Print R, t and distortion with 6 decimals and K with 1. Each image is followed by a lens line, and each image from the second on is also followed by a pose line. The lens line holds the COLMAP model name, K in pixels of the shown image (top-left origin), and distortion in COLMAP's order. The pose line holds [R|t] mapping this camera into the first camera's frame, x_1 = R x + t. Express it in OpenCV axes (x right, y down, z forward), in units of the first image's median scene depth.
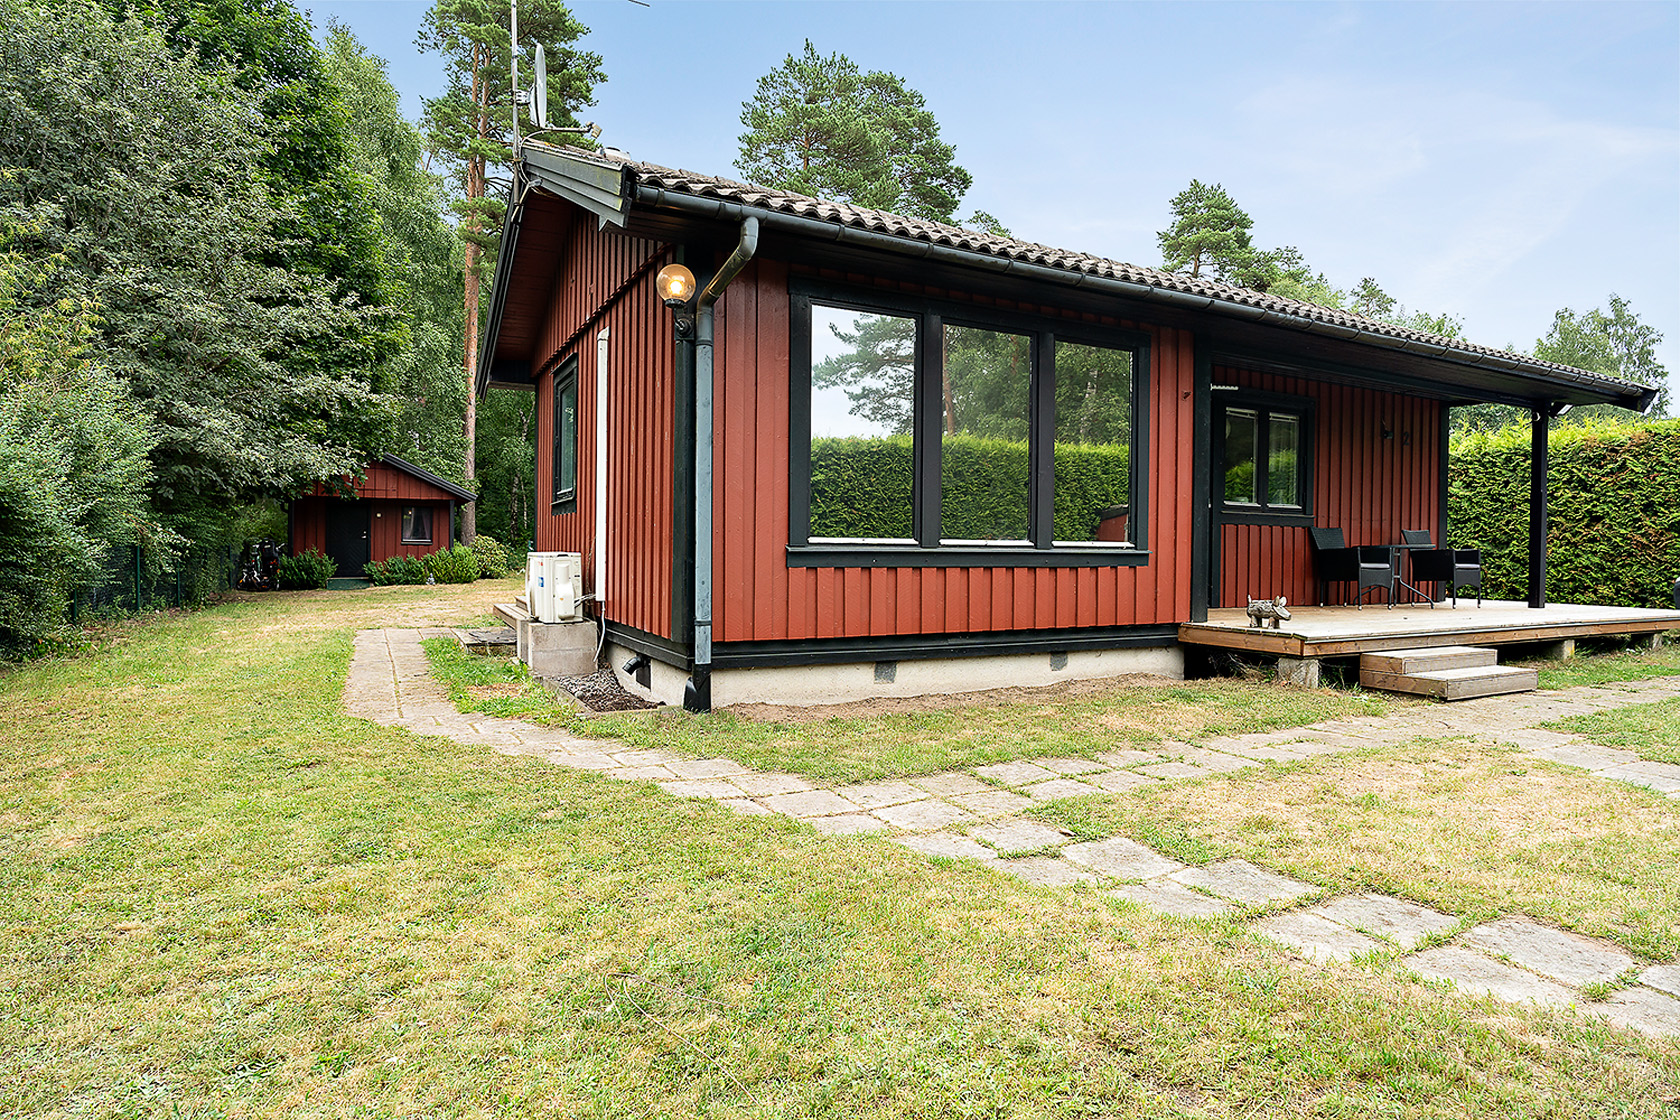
lens RADIAL K [[913.1, 0, 829.2], [0, 913.1, 552.1], [0, 0, 1]] dist [-0.001160, 0.000092]
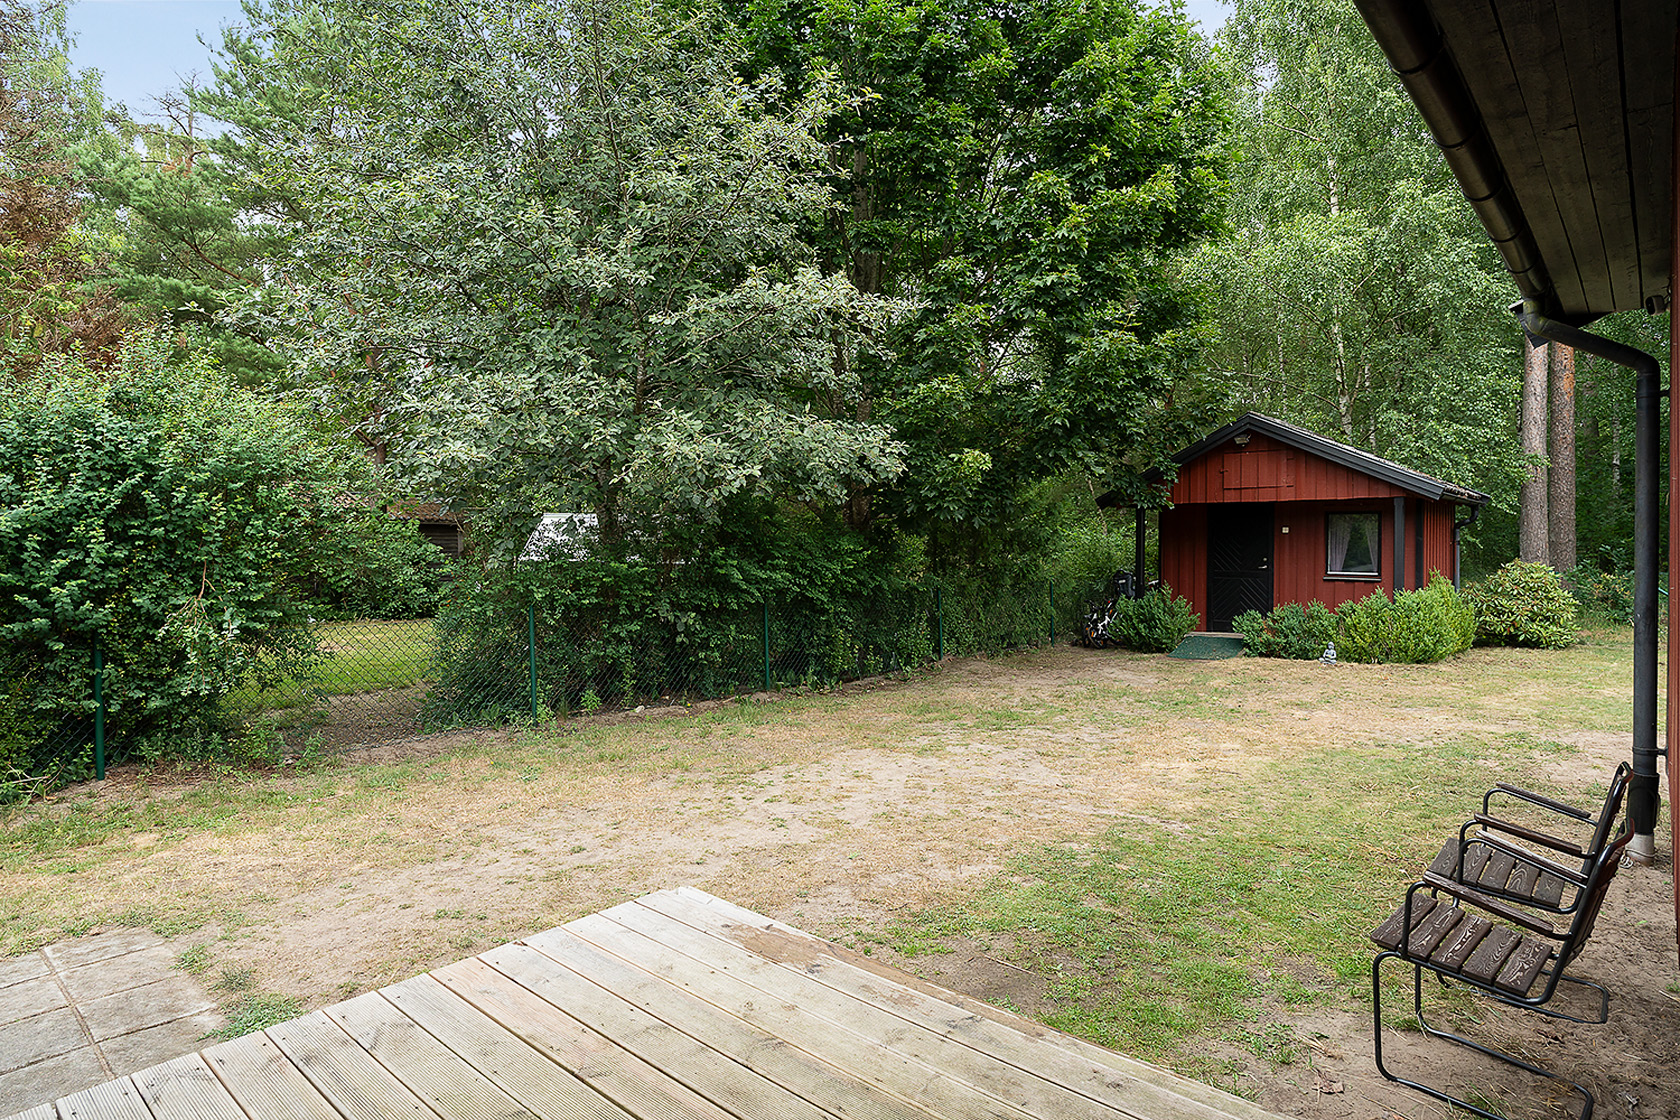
lens RADIAL K [[913.1, 0, 829.2], [0, 913.1, 552.1], [0, 0, 1]] dist [-0.001160, 0.000092]
pose [[0.349726, -0.008083, -0.936817, -0.047361], [0.008064, 0.999952, -0.005617, -0.025870], [0.936817, -0.005590, 0.349774, 0.533448]]
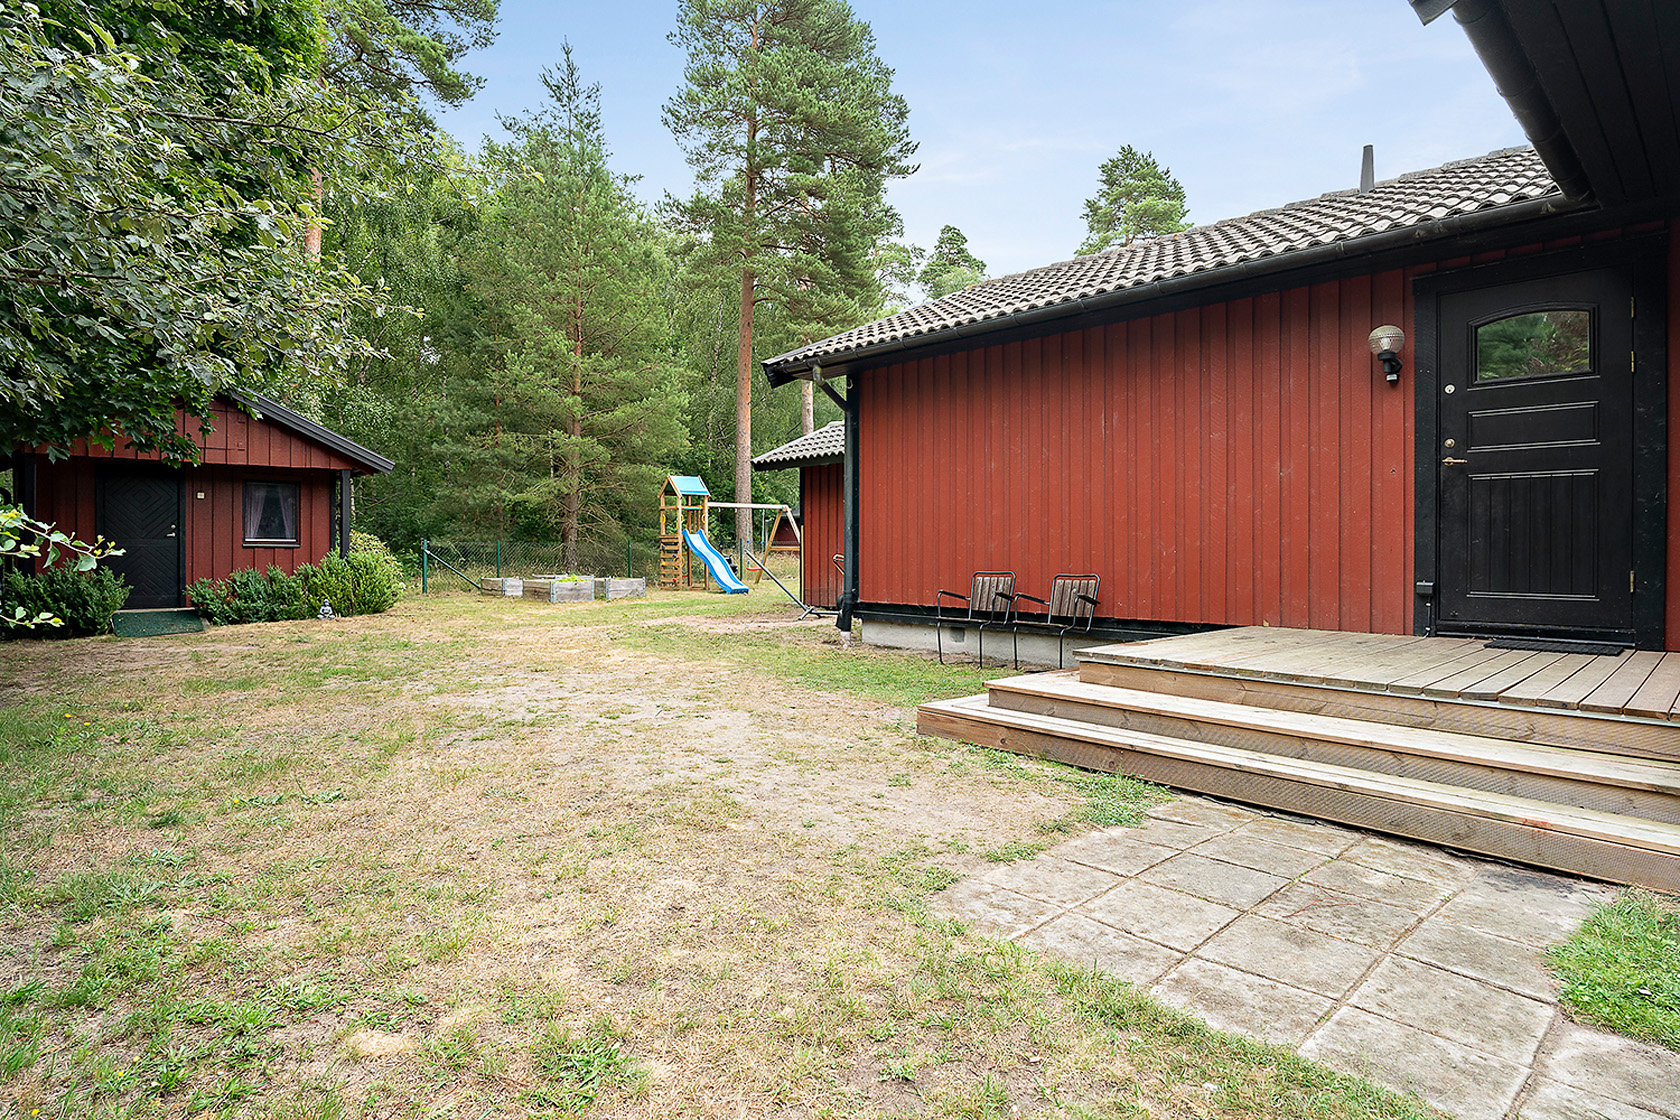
lens RADIAL K [[913.1, 0, 829.2], [0, 913.1, 552.1], [0, 0, 1]] dist [-0.001160, 0.000092]
pose [[0.956943, -0.011578, 0.290045, -0.294362], [0.011045, 0.999933, 0.003474, -0.003538], [-0.290066, -0.000121, 0.957007, 0.366330]]
